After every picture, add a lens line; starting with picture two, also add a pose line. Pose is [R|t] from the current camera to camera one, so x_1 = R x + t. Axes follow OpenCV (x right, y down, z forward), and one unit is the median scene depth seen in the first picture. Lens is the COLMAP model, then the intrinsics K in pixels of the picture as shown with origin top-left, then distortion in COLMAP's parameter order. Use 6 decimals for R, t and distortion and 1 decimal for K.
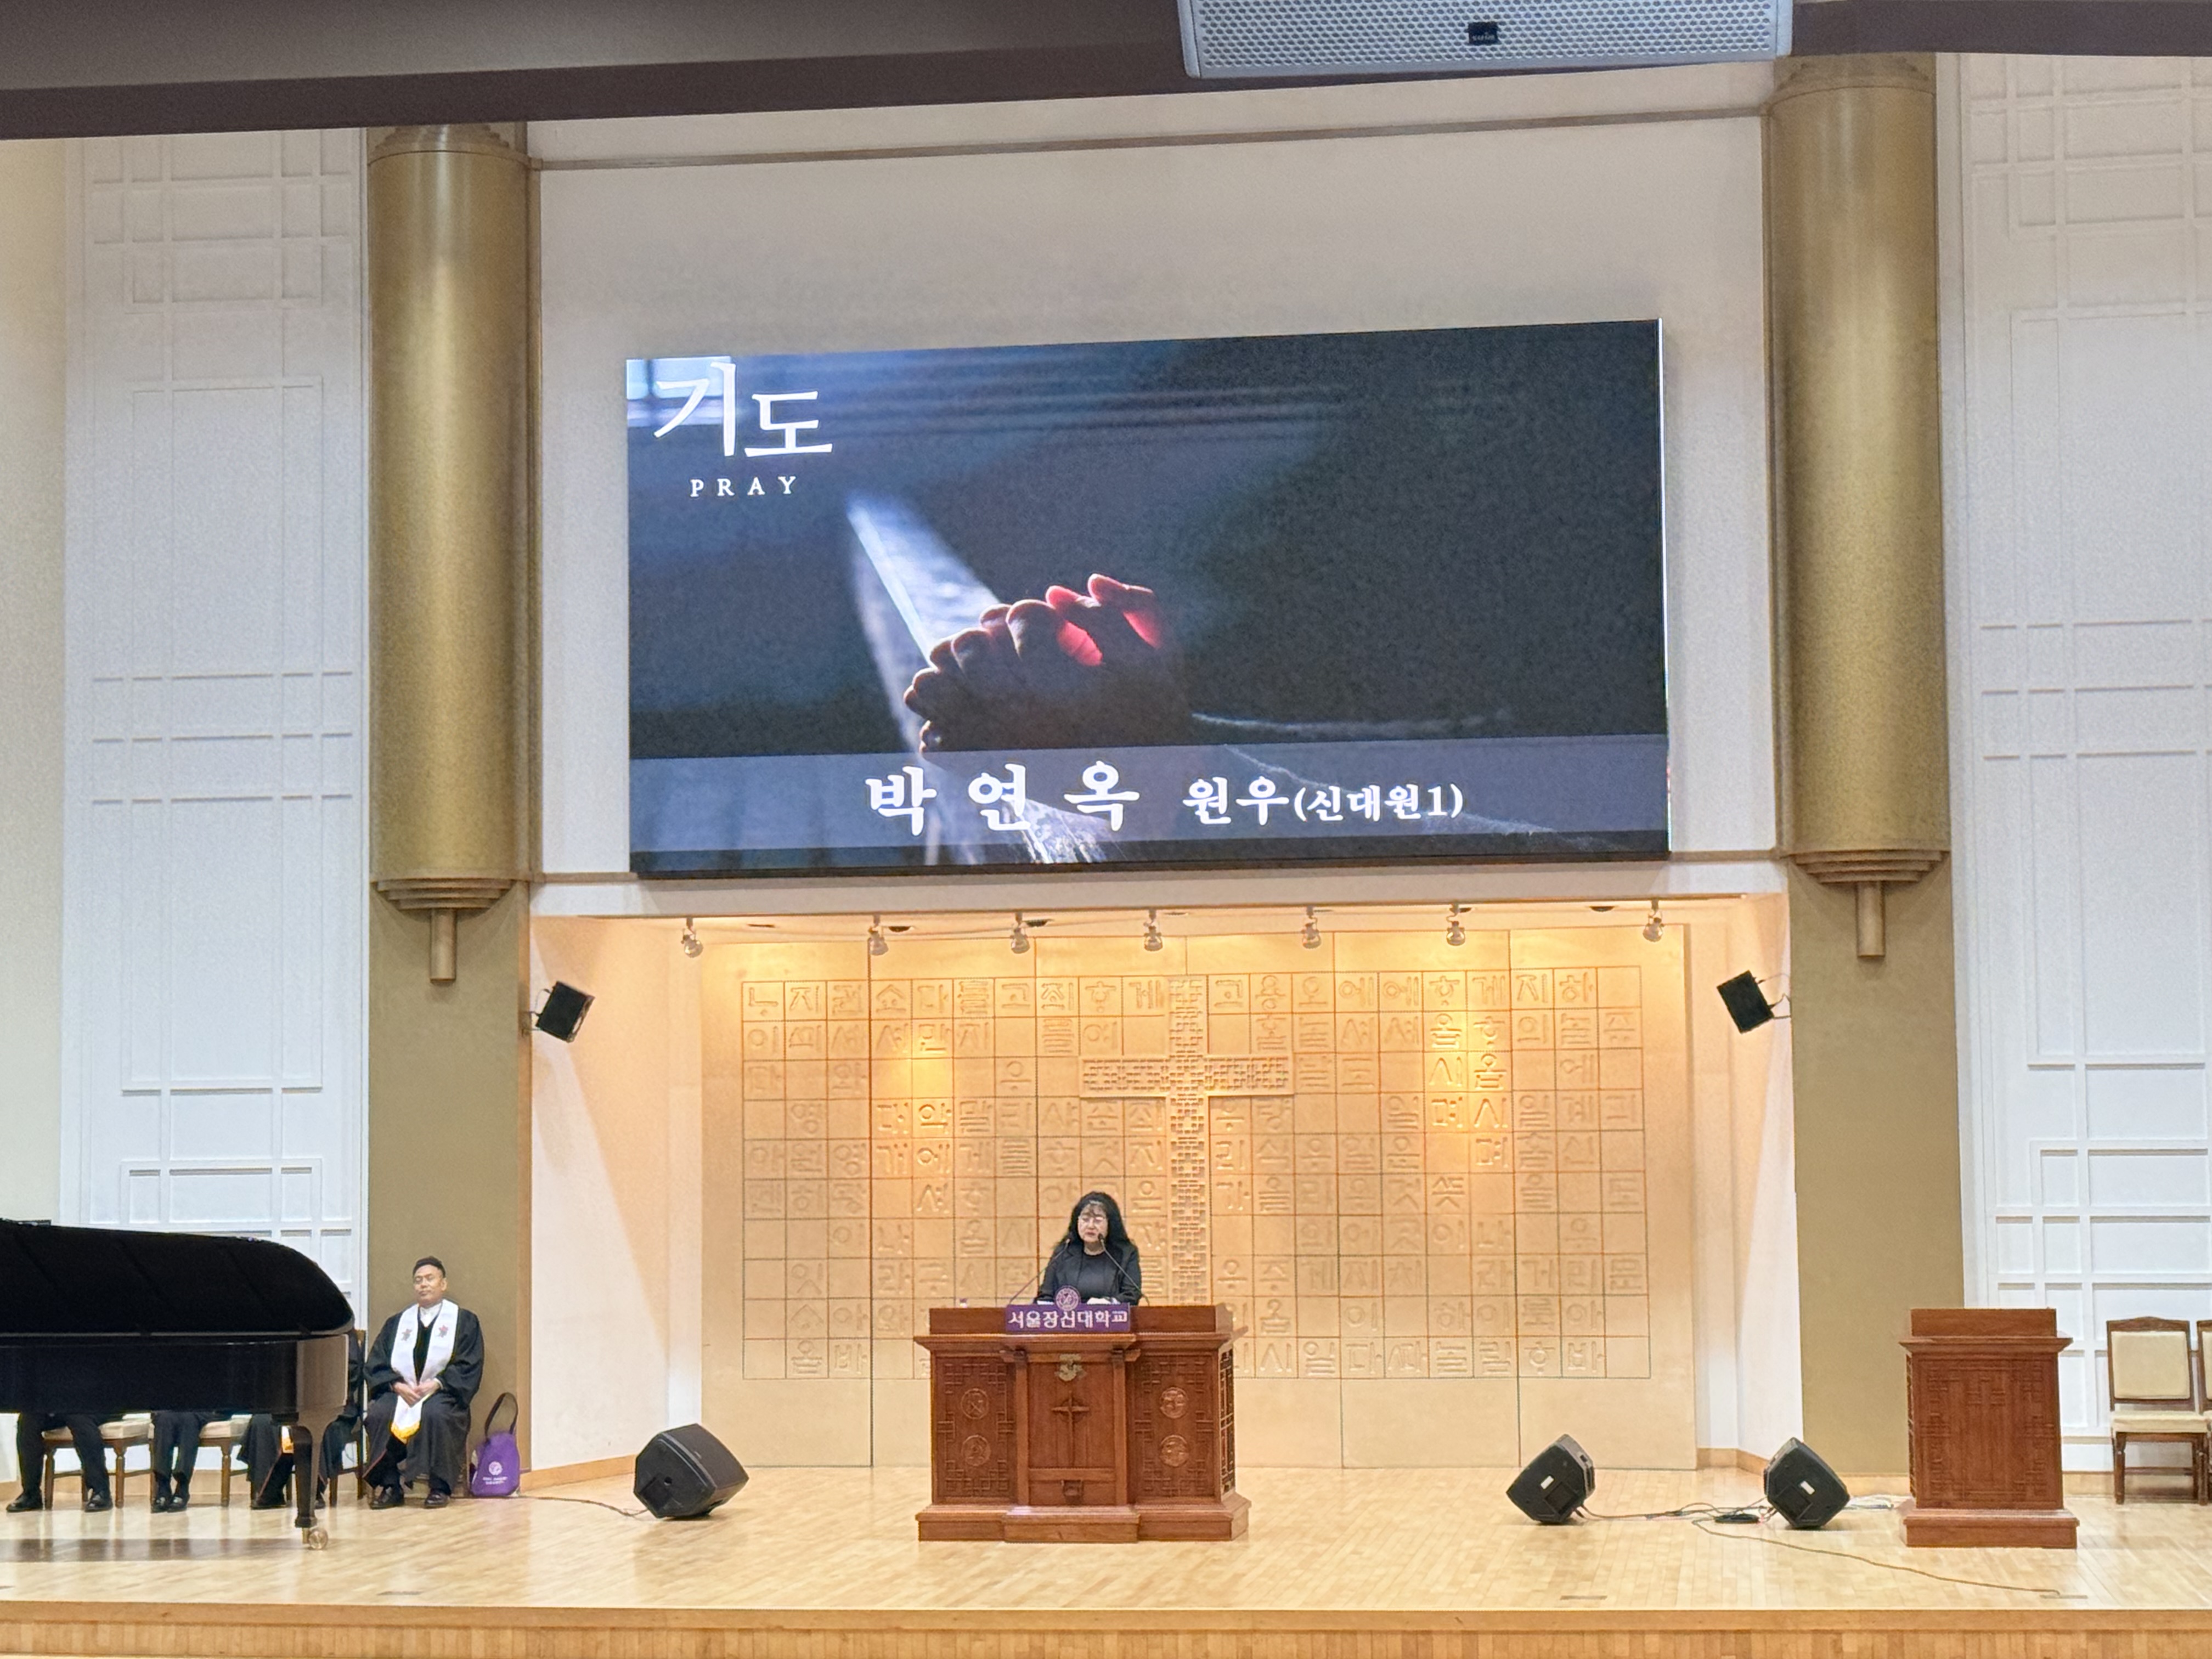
lens RADIAL K [[4267.6, 0, 1101.5], [0, 4267.6, 814.6], [0, 0, 1]] dist [0.152388, 0.000000]
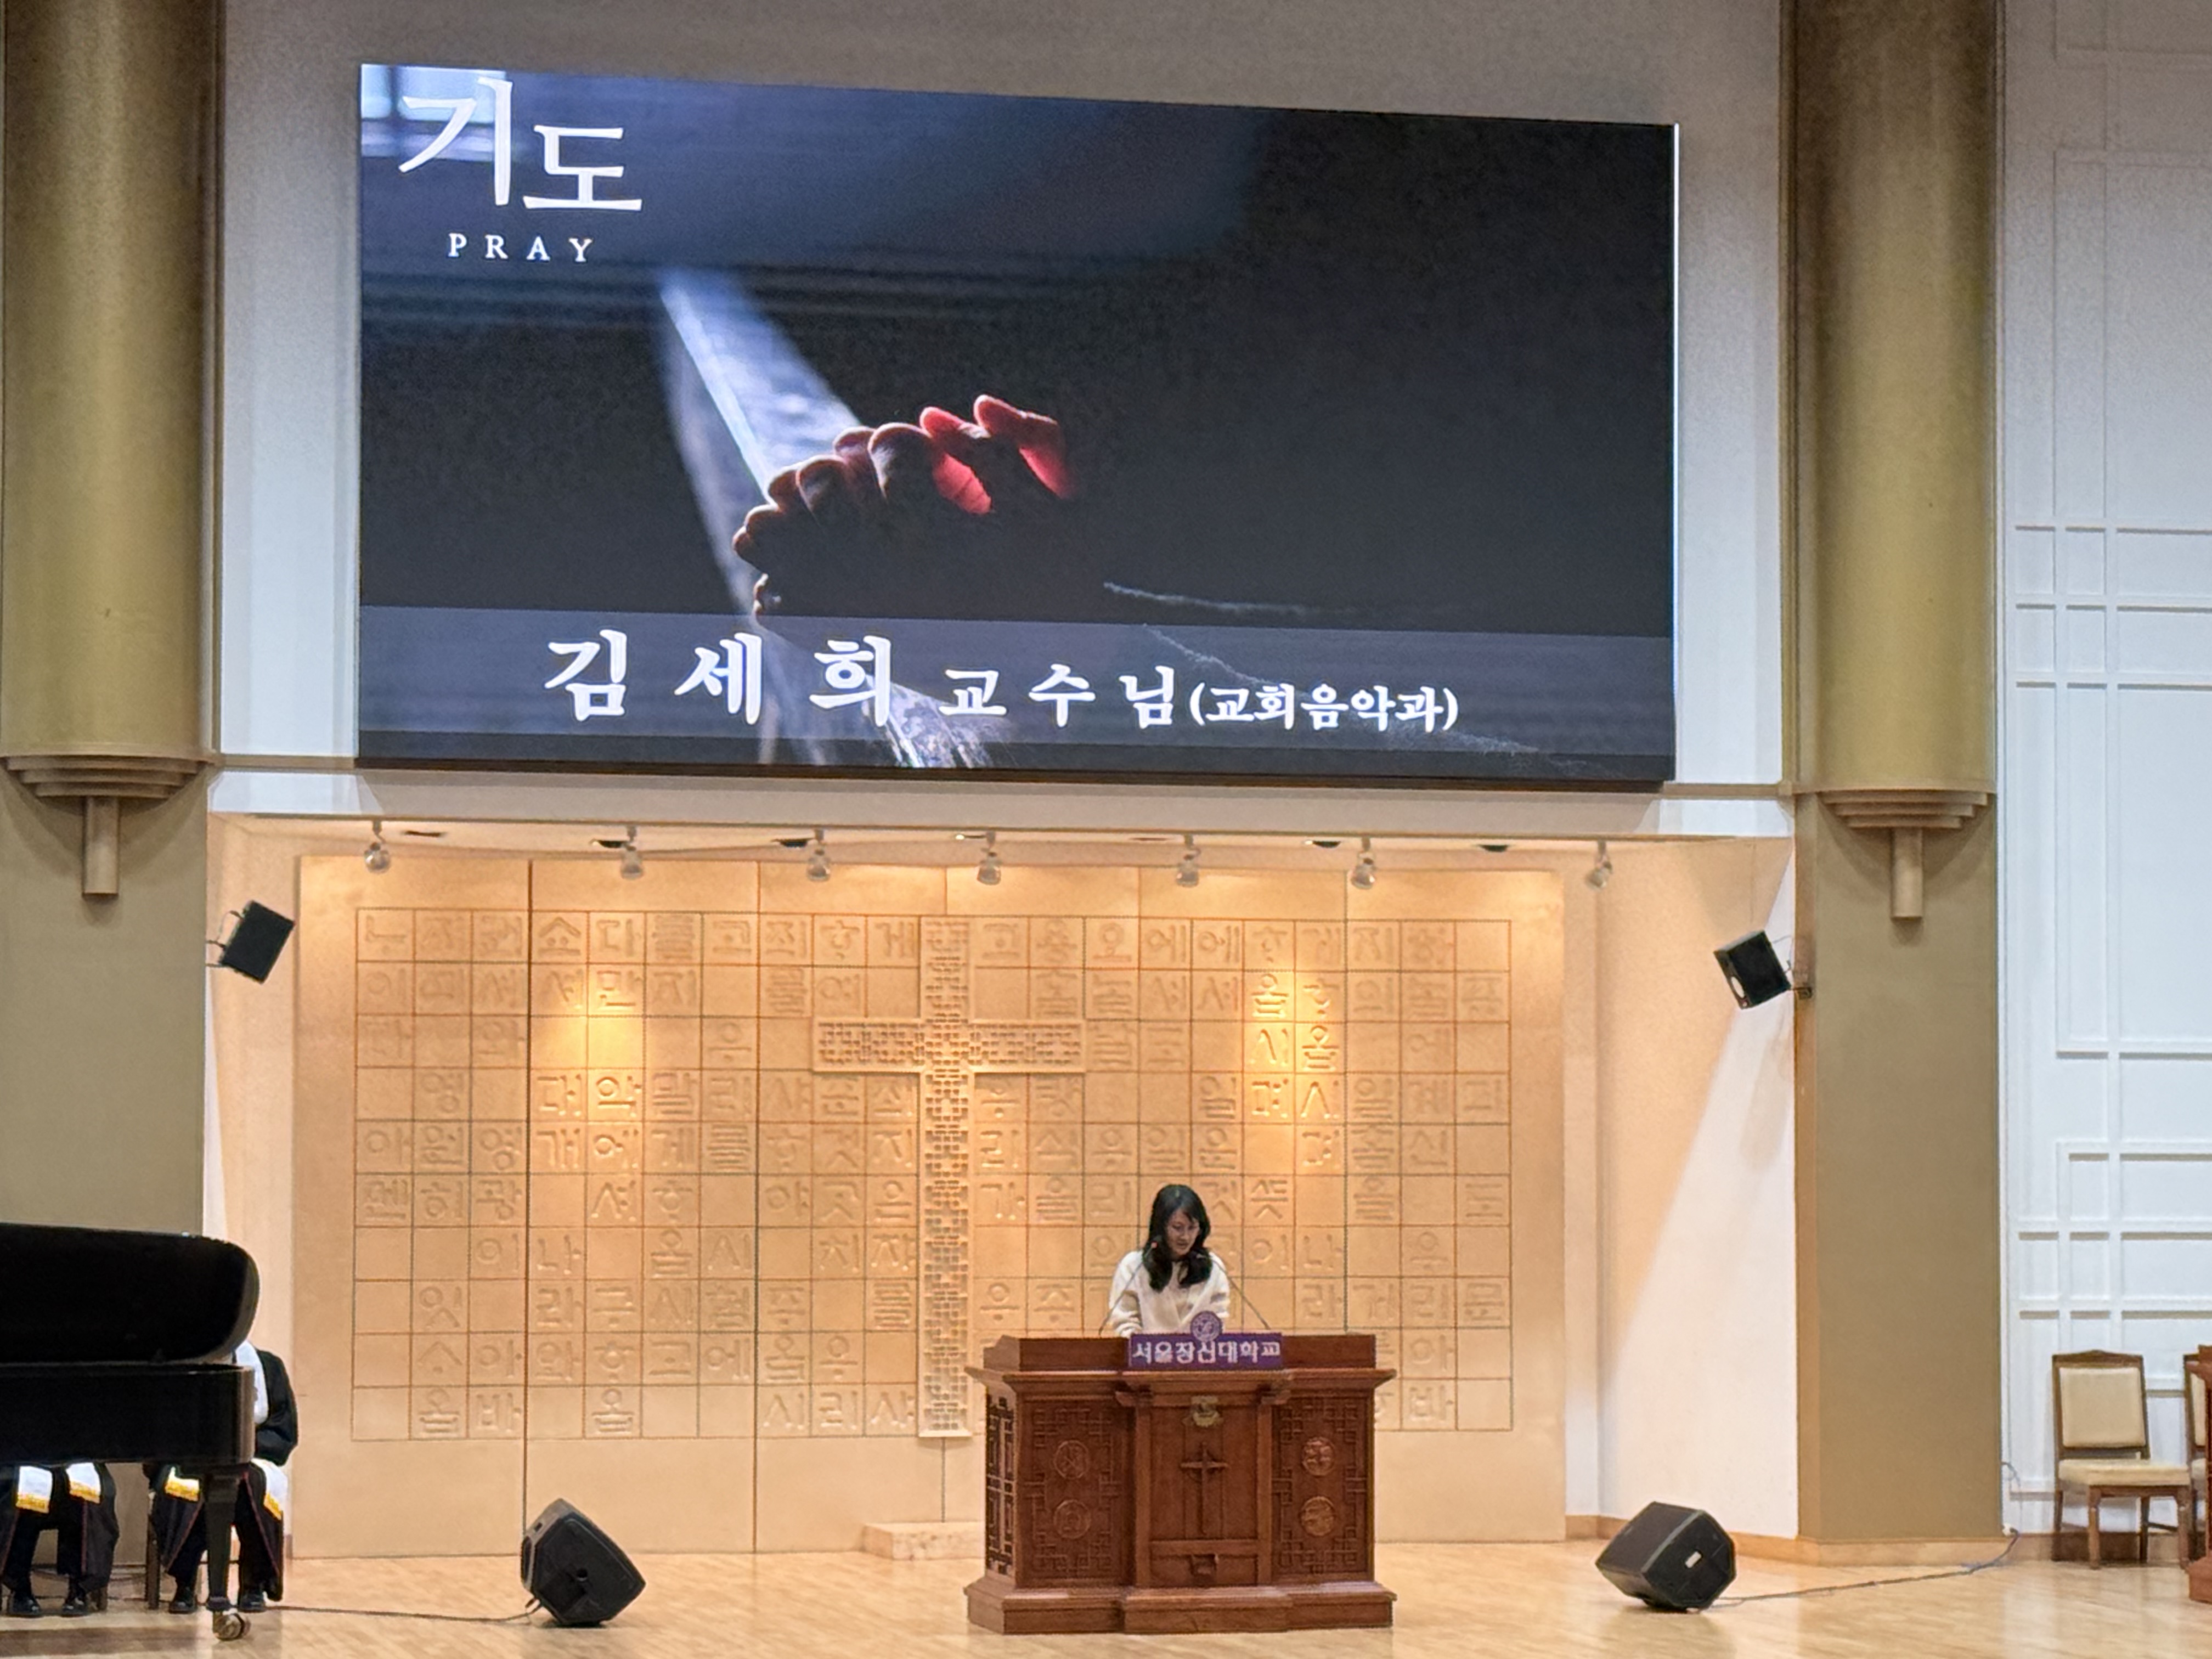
lens RADIAL K [[5775.1, 0, 1100.8], [0, 5775.1, 839.1], [0, 0, 1]] dist [0.131507, 0.000000]
pose [[0.927483, 0.033248, 0.372383, -0.363354], [-0.041471, 0.999040, 0.014092, 0.008130], [-0.371557, -0.028513, 0.927972, 0.019373]]
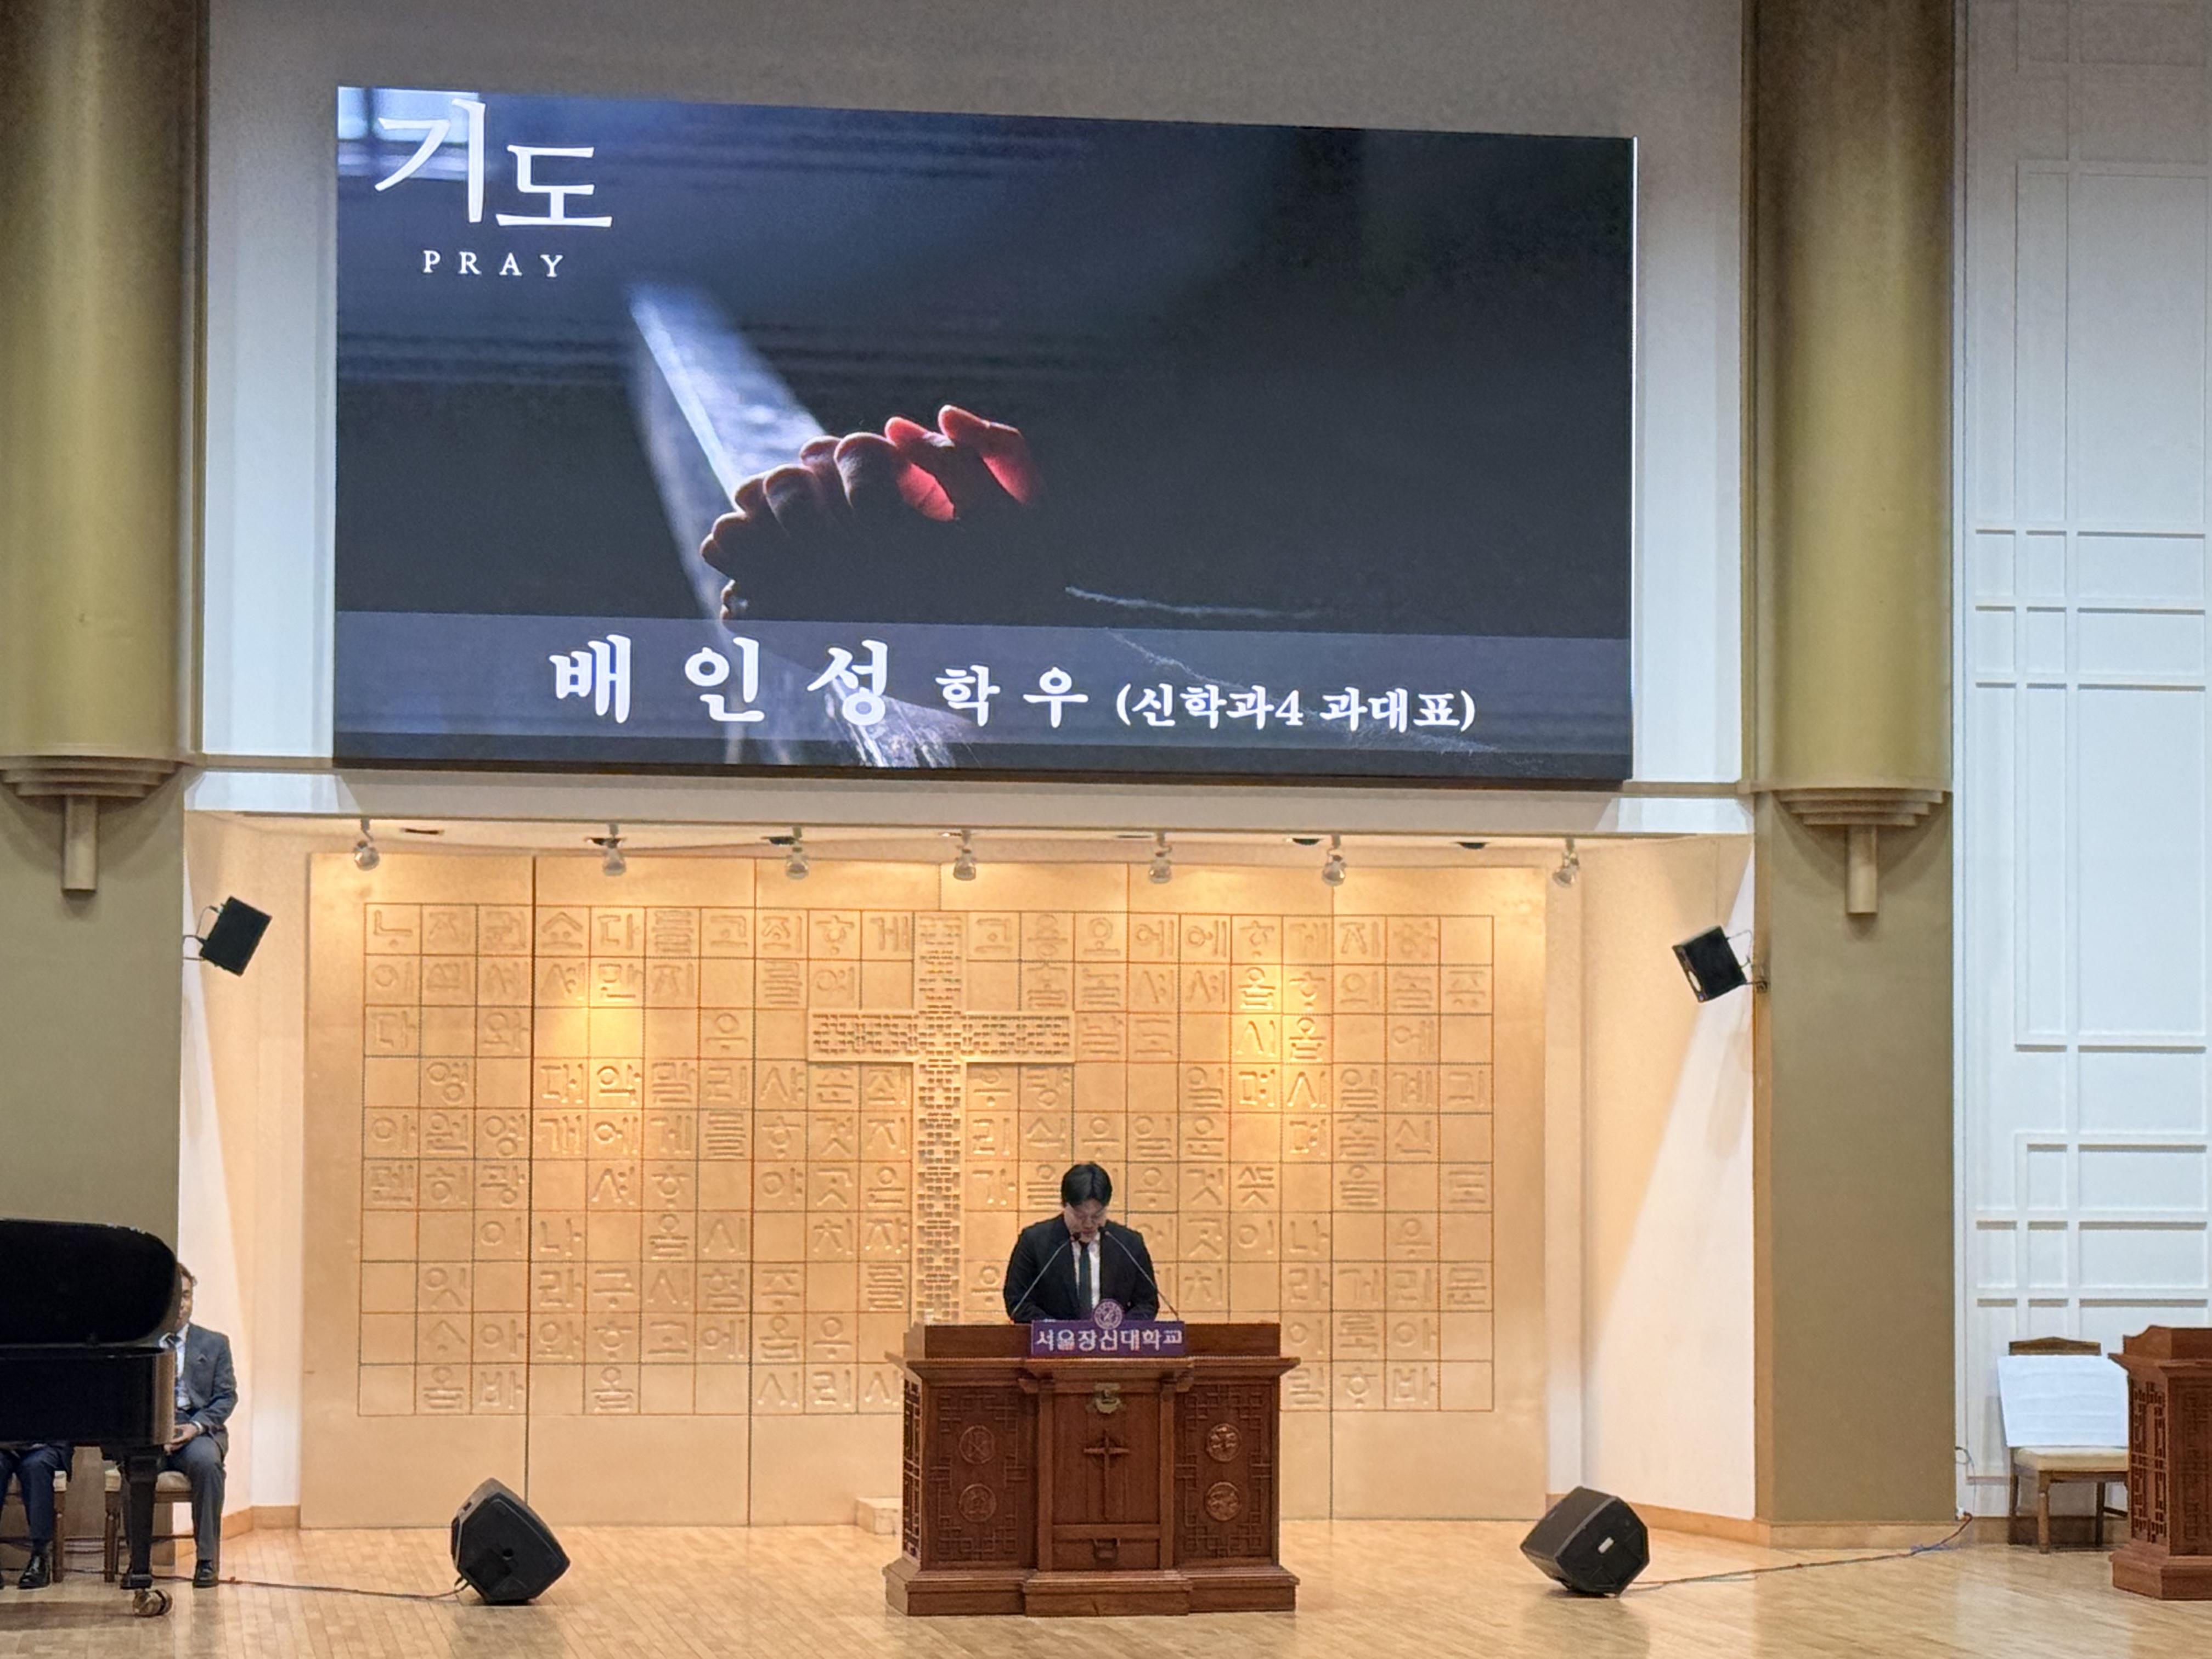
lens RADIAL K [[5268.4, 0, 1126.4], [0, 5268.4, 853.8], [0, 0, 1]] dist [0.137888, 0.000000]
pose [[0.948693, 0.032077, 0.314566, -0.272319], [-0.040252, 0.998999, 0.019525, 0.006452], [-0.313625, -0.031185, 0.949035, 0.054289]]
